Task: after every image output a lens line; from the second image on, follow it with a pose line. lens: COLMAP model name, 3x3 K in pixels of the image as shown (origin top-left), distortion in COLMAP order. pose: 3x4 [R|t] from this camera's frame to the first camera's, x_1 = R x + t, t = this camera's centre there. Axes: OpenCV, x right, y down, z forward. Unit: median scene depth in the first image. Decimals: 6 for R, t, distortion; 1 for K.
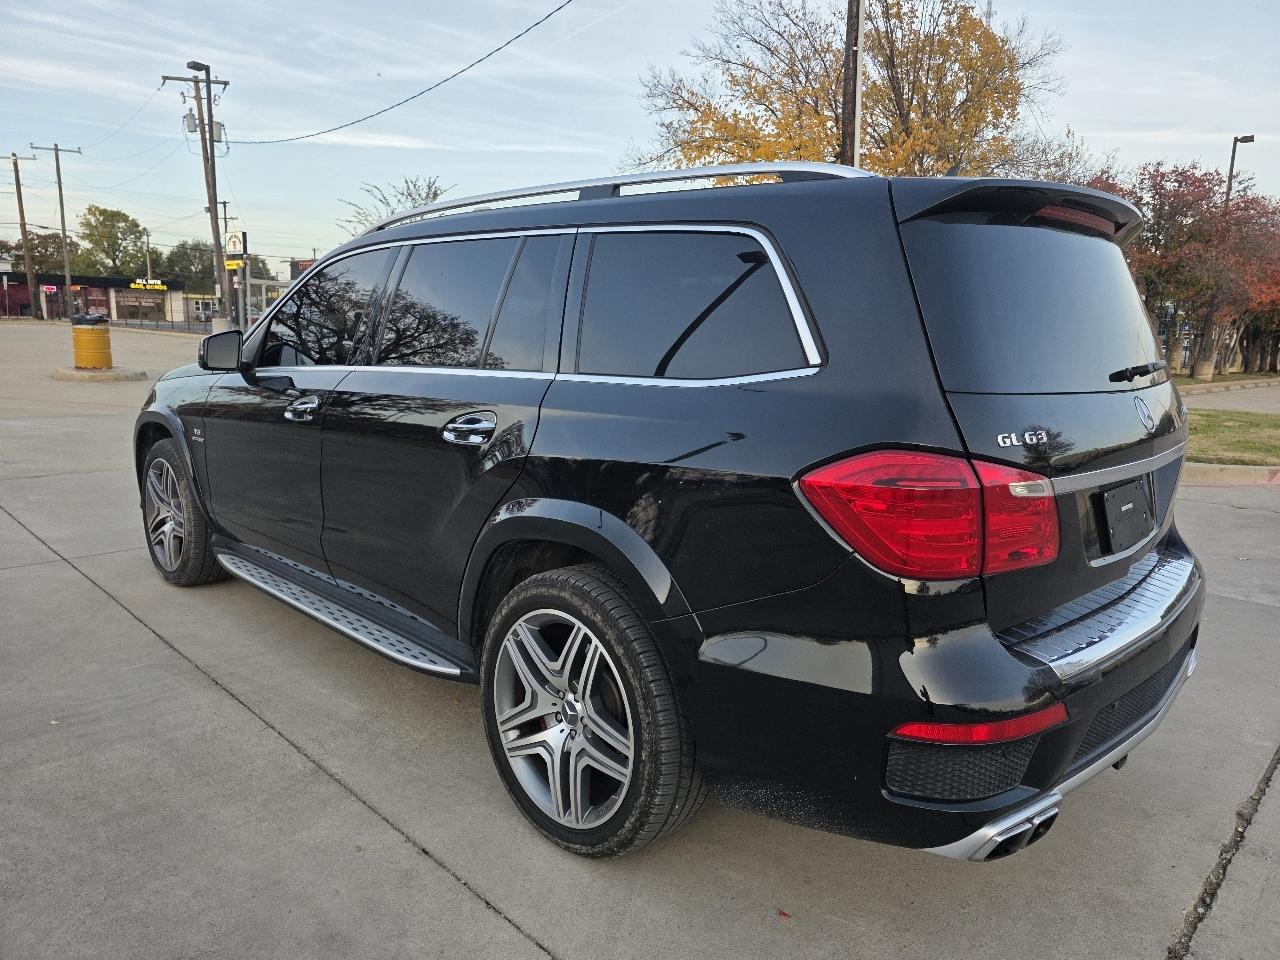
lens RADIAL K [[882.1, 0, 642.4], [0, 882.1, 481.4], [0, 0, 1]] dist [0.052516, -0.046686]
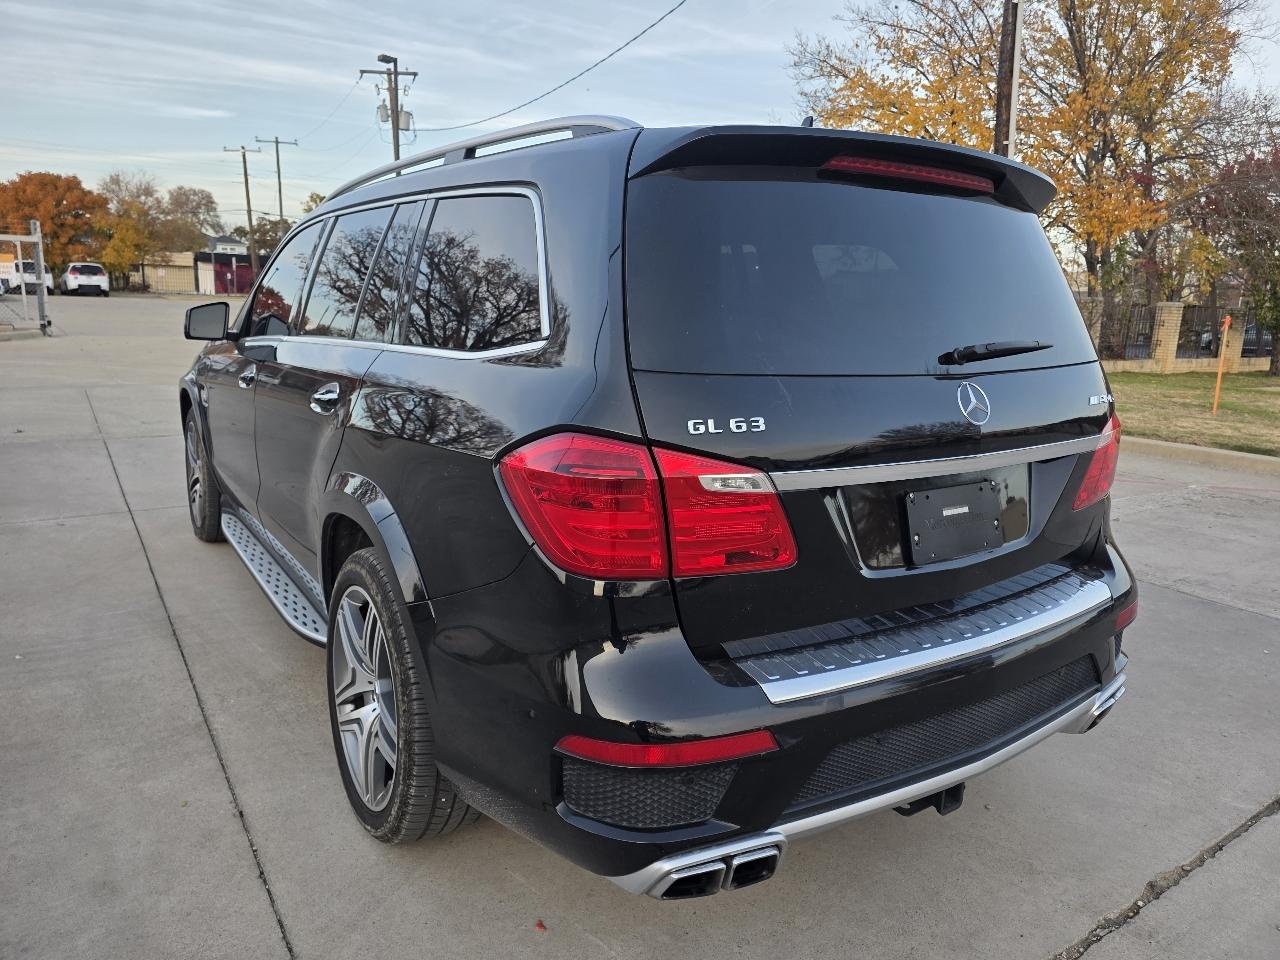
lens RADIAL K [[882.1, 0, 641.6], [0, 882.1, 482.2], [0, 0, 1]] dist [0.052516, -0.046686]
pose [[0.979045, 0.046055, -0.198367, 0.338301], [-0.041545, 0.998776, 0.026841, -0.008099], [0.199361, -0.018038, 0.979760, 0.087403]]
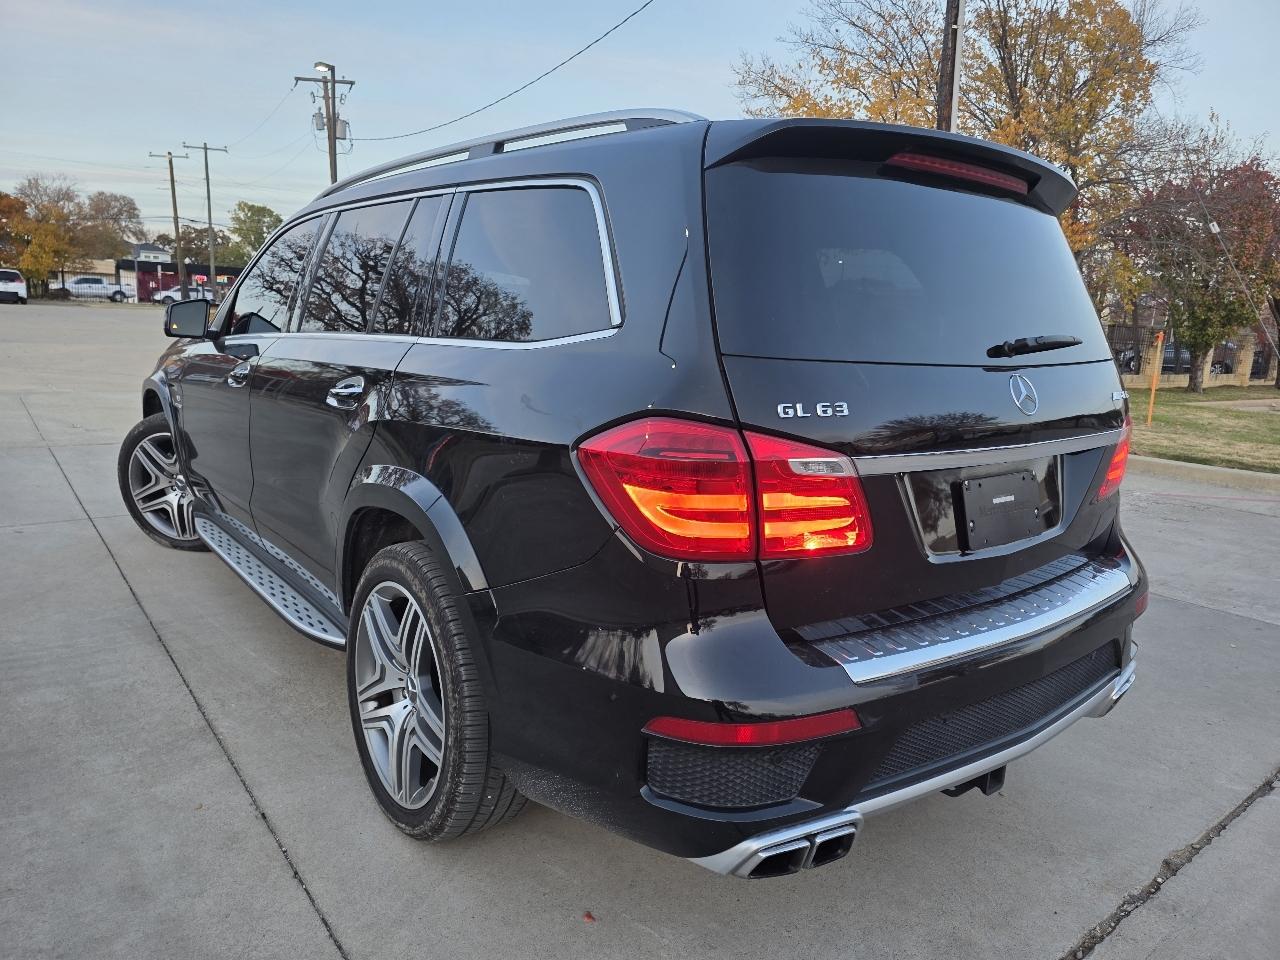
lens RADIAL K [[882.1, 0, 627.8], [0, 882.1, 485.6], [0, 0, 1]] dist [0.052516, -0.046686]
pose [[0.989321, 0.043174, -0.139214, 0.243027], [-0.041980, 0.999052, 0.011504, 0.016547], [0.139579, -0.005537, 0.990196, 0.064517]]
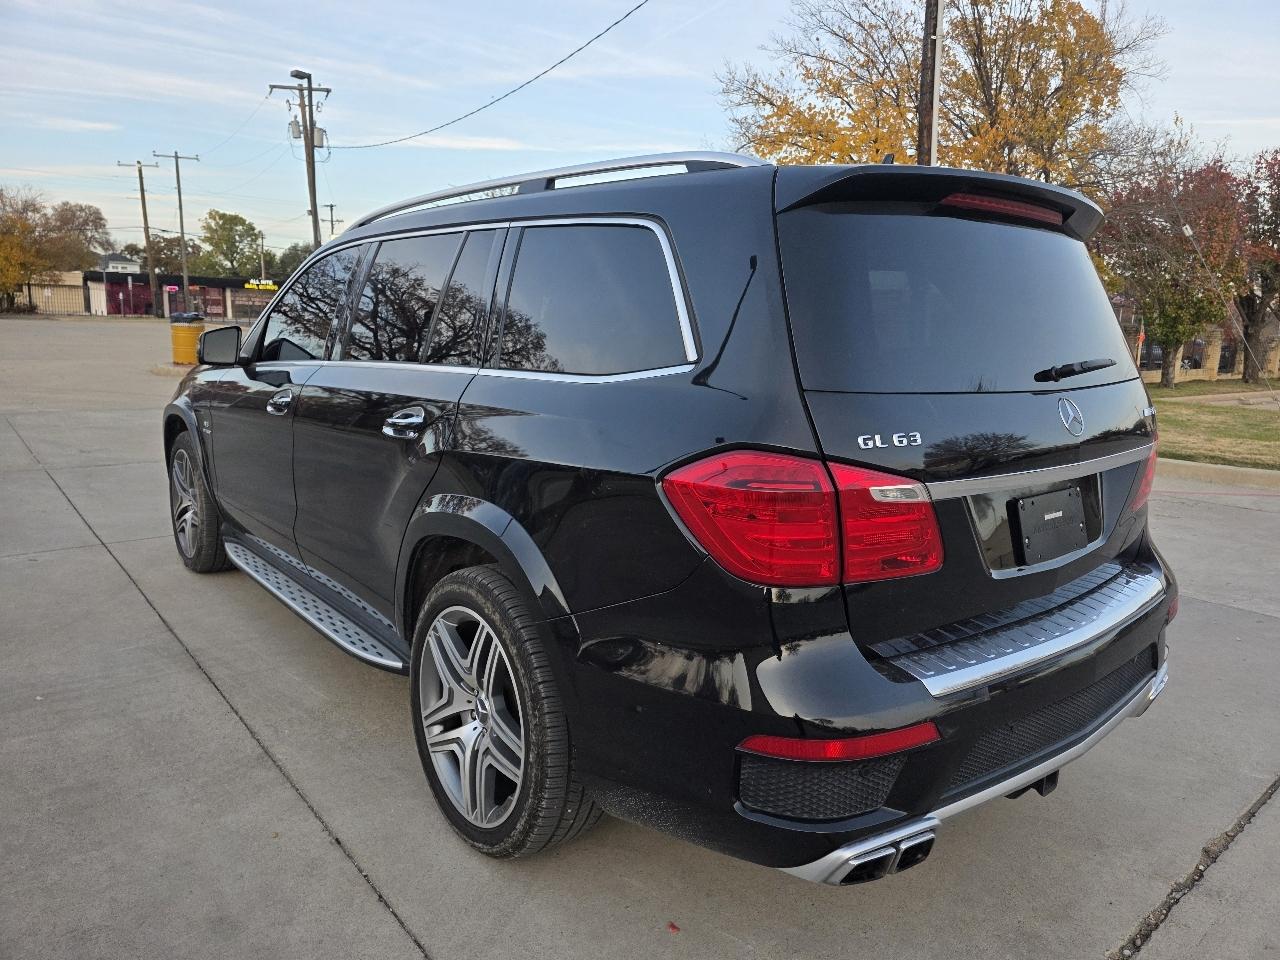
lens RADIAL K [[882.1, 0, 649.7], [0, 882.1, 484.0], [0, 0, 1]] dist [0.052516, -0.046686]
pose [[0.995139, 0.018648, -0.096700, 0.172568], [-0.018235, 0.999820, 0.005161, -0.001539], [0.096779, -0.003373, 0.995300, 0.025108]]
